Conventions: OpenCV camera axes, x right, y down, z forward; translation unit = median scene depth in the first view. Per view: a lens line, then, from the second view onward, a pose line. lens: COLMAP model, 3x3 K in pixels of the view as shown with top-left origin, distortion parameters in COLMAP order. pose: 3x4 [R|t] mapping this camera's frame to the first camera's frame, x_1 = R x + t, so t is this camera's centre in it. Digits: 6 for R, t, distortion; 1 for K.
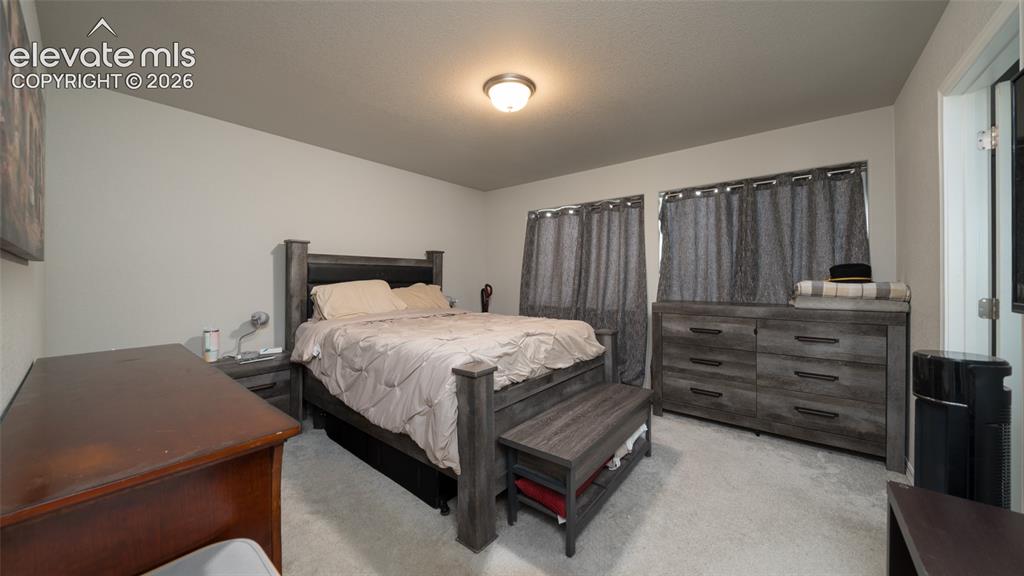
lens RADIAL K [[348.8, 0, 517.3], [0, 348.8, 281.4], [0, 0, 1]] dist [-0.006478, 0.000217]
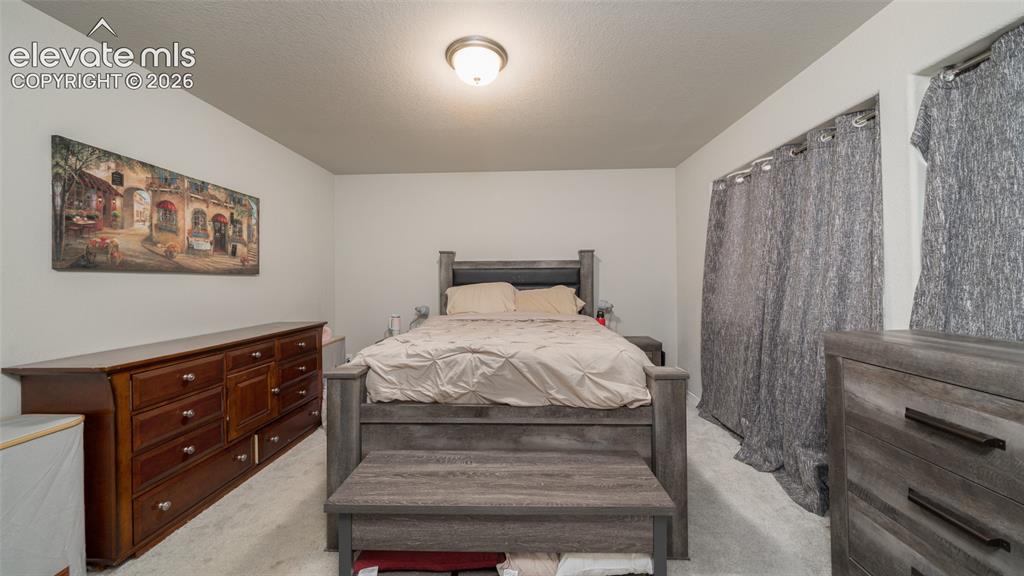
lens RADIAL K [[348.8, 0, 515.8], [0, 348.8, 284.7], [0, 0, 1]] dist [-0.006478, 0.000217]
pose [[0.599848, 0.004084, -0.800104, 0.571118], [0.002056, 0.999976, 0.006646, -0.004201], [0.800111, -0.005632, 0.599825, 0.460832]]
